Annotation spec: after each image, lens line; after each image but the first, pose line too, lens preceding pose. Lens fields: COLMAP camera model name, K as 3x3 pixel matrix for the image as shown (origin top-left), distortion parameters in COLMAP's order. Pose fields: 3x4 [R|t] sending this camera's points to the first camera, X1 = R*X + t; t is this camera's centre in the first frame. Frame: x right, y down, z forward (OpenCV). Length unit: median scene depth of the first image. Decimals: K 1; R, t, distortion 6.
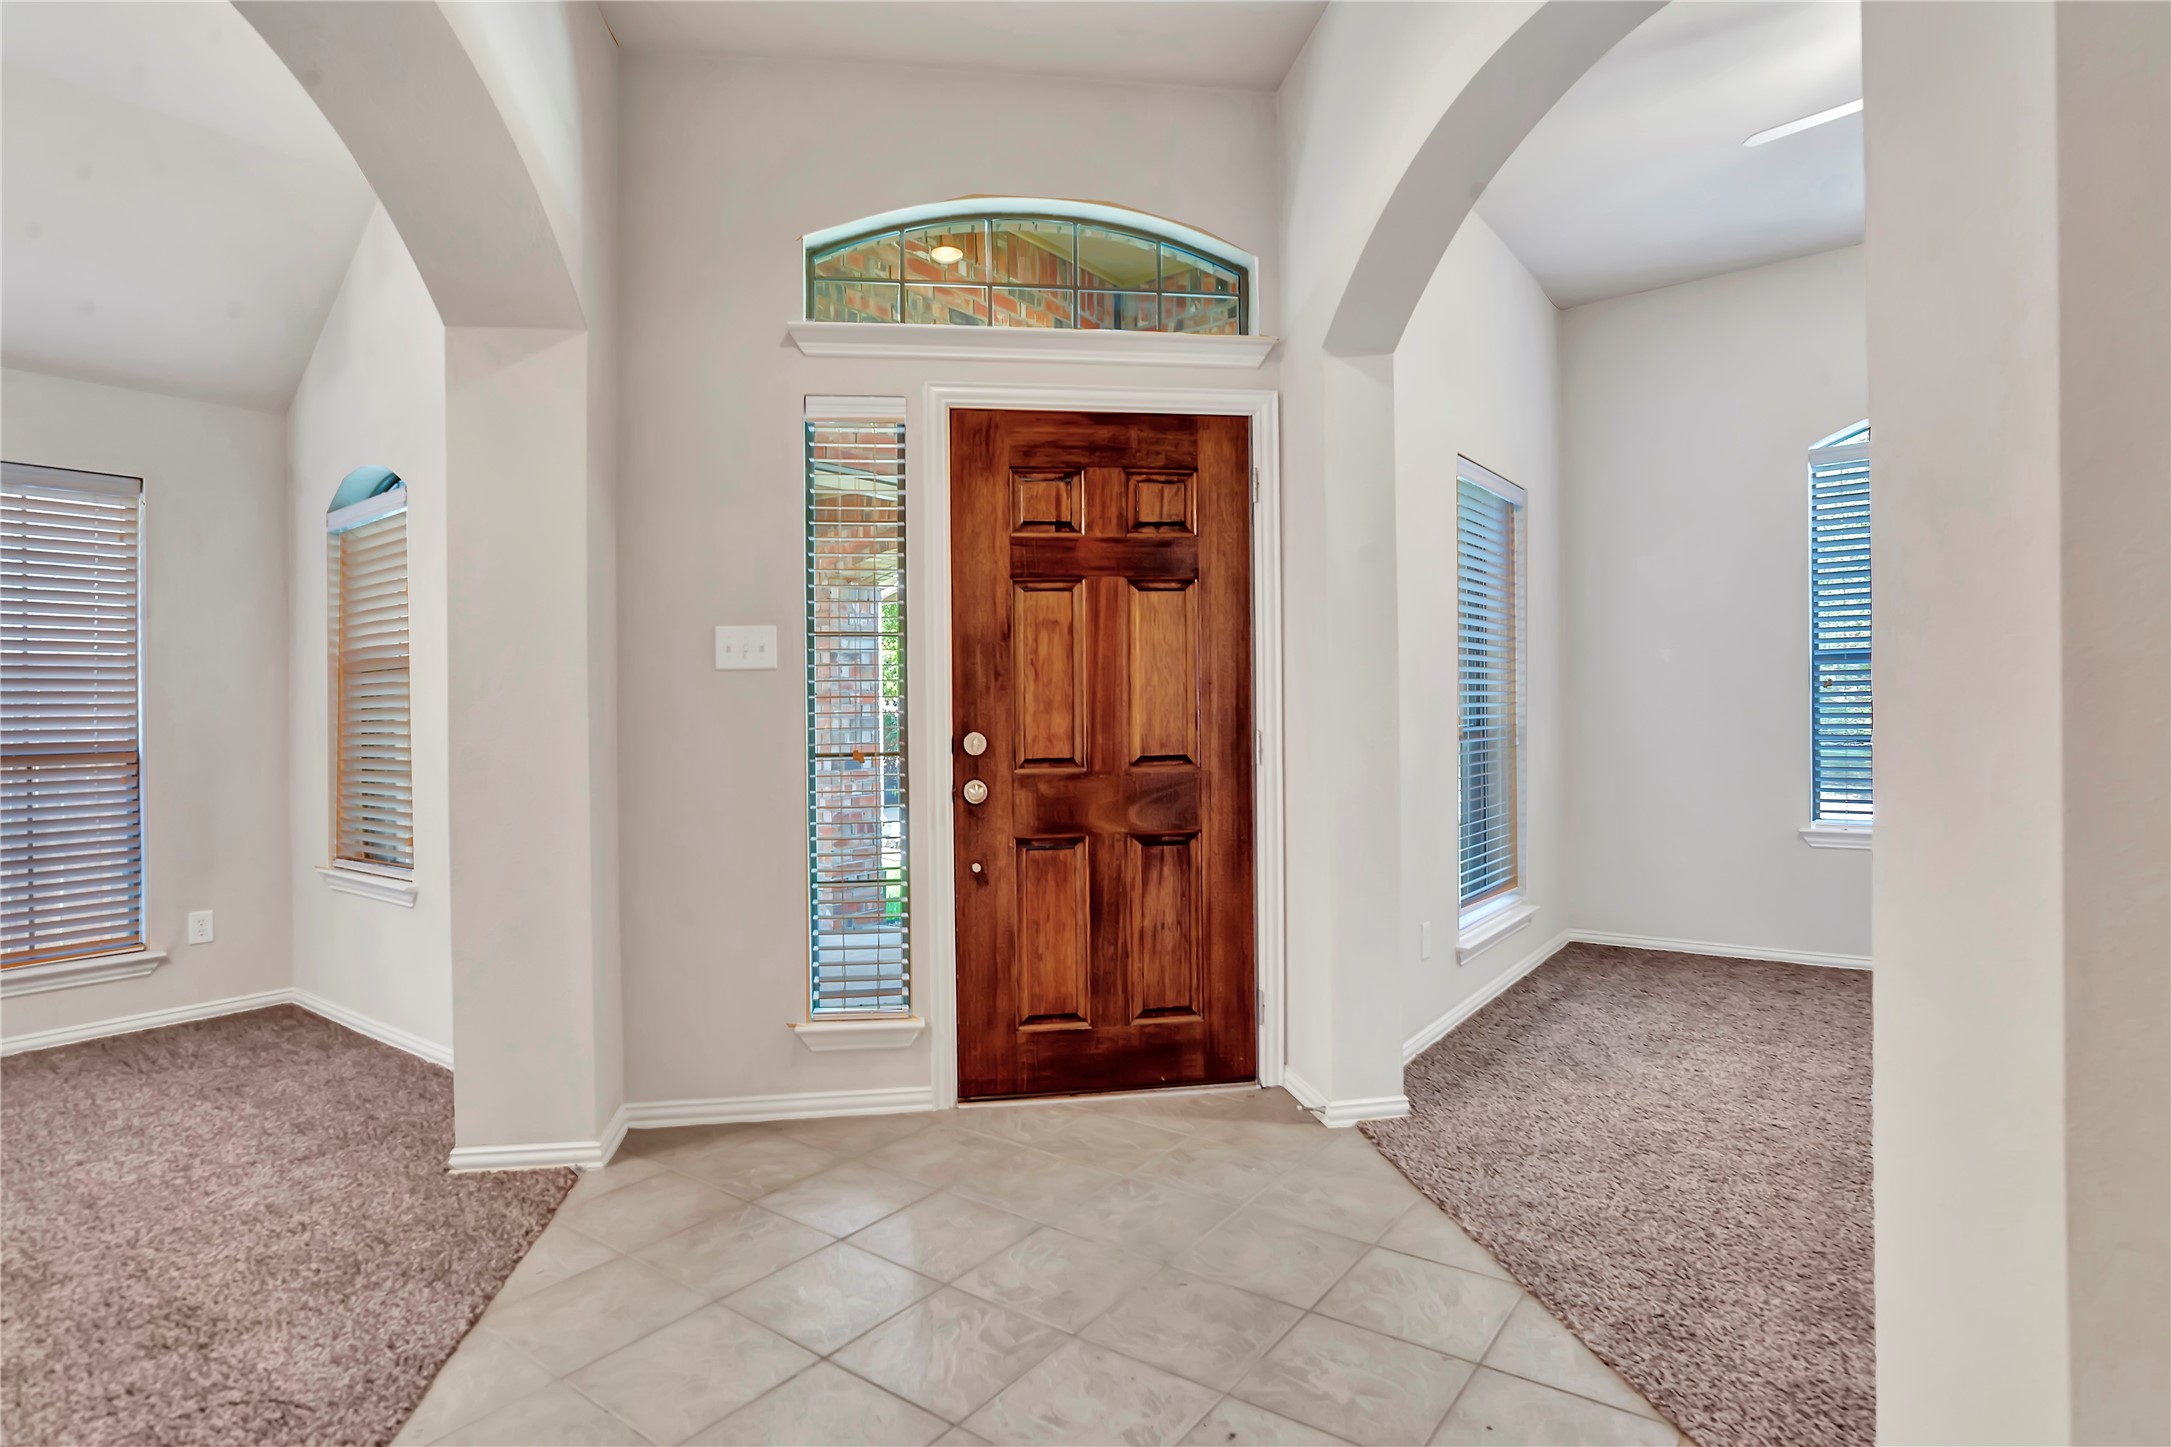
lens RADIAL K [[1113.6, 0, 1096.1], [0, 1113.6, 719.3], [0, 0, 1]] dist [-0.051709, 0.017210]
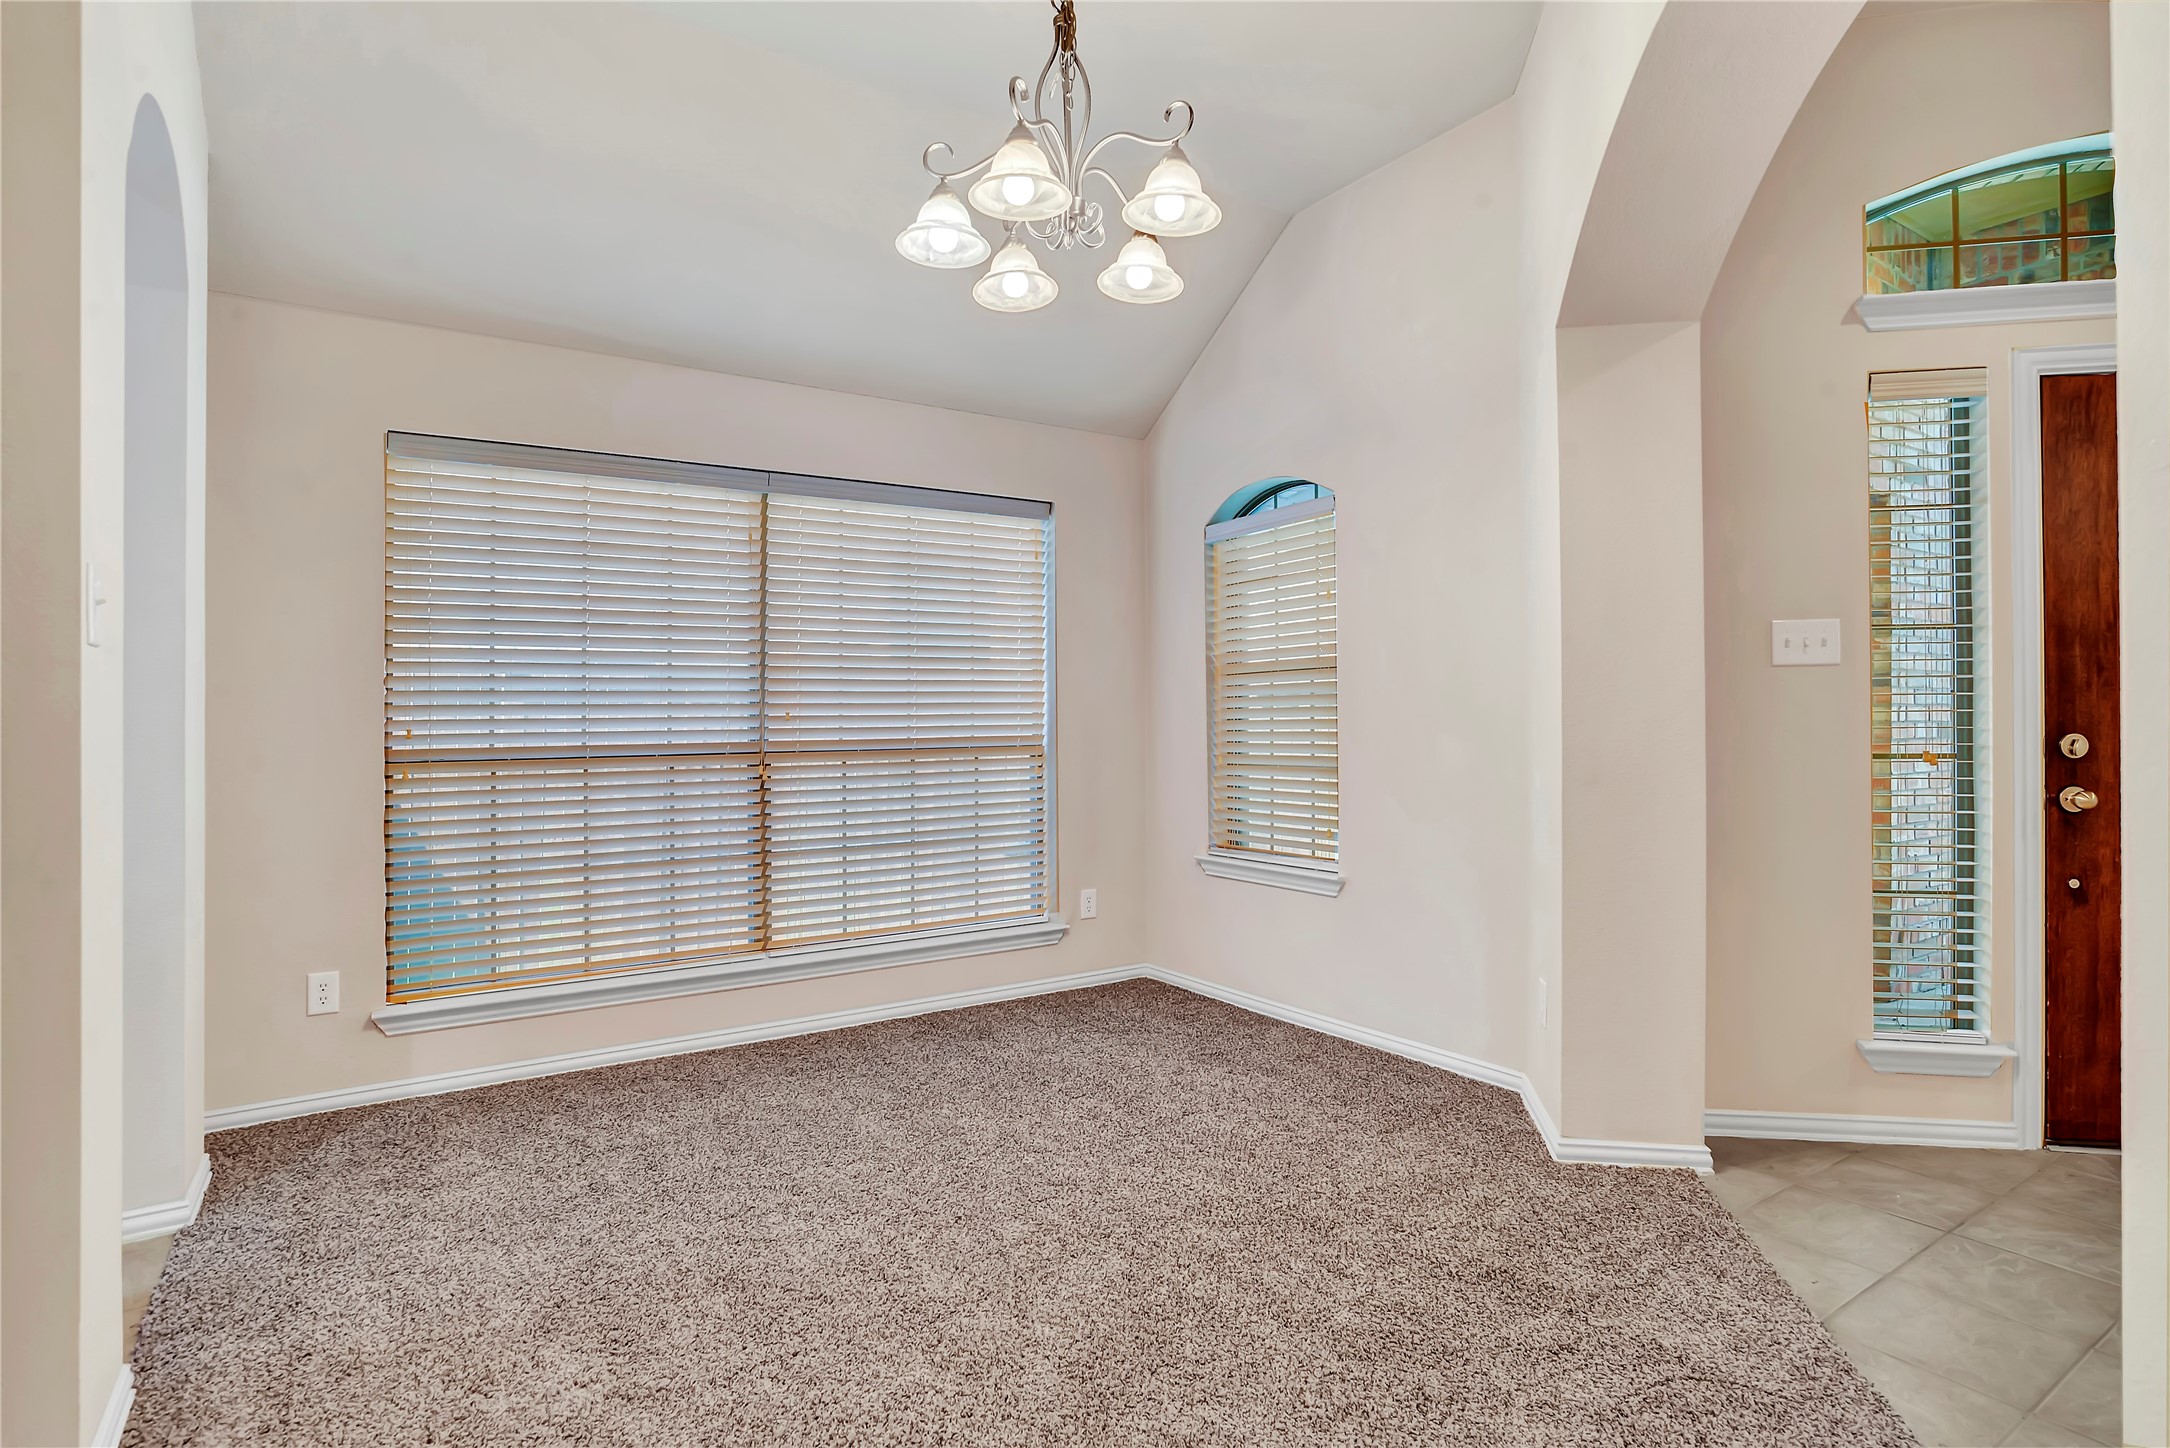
lens RADIAL K [[1113.1, 0, 1094.5], [0, 1113.1, 720.5], [0, 0, 1]] dist [-0.051709, 0.017210]
pose [[0.938185, 0.006234, -0.346077, -0.550324], [-0.009348, 0.999929, -0.007328, 0.015394], [0.346007, 0.010110, 0.938177, -0.091609]]
